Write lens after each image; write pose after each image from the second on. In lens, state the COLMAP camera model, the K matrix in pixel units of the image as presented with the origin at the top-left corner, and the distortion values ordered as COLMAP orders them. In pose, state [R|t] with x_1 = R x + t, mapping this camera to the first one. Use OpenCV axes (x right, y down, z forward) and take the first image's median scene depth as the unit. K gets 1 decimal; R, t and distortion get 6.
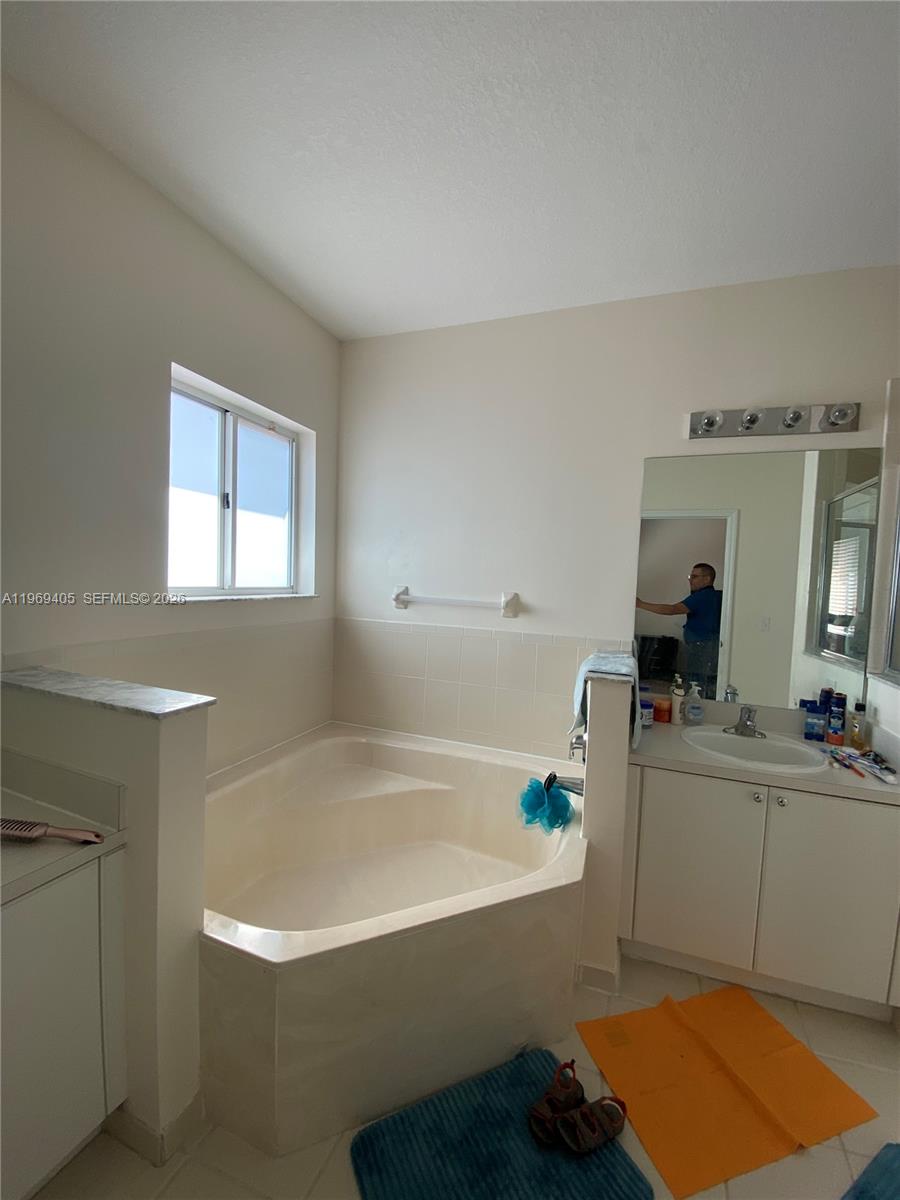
lens RADIAL K [[489.9, 0, 454.6], [0, 489.9, 597.5], [0, 0, 1]] dist [0.016753, -0.015652]
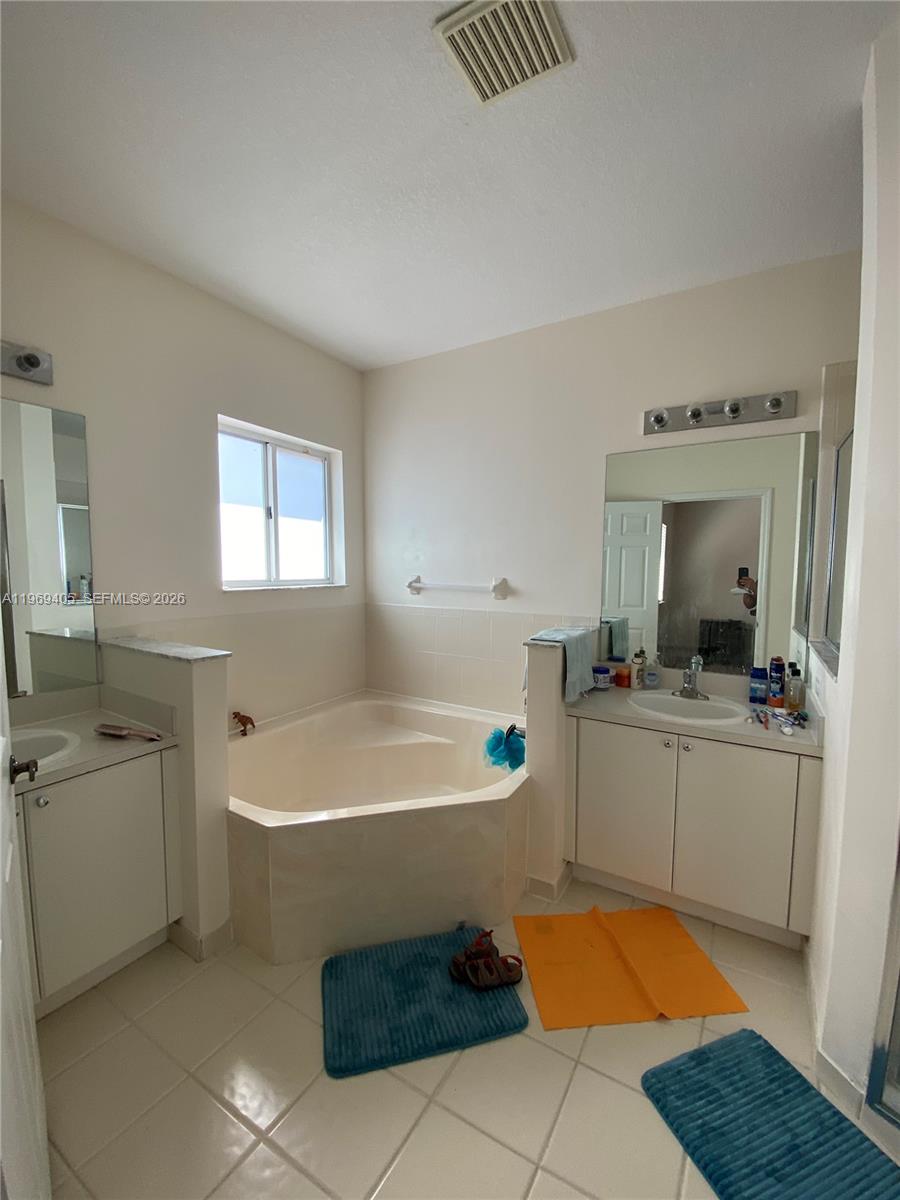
lens RADIAL K [[489.9, 0, 454.7], [0, 489.9, 596.8], [0, 0, 1]] dist [0.016753, -0.015652]
pose [[0.982468, -0.022160, -0.185109, 0.286734], [0.025233, 0.999580, 0.014264, 0.021024], [0.184715, -0.018685, 0.982614, -0.207147]]
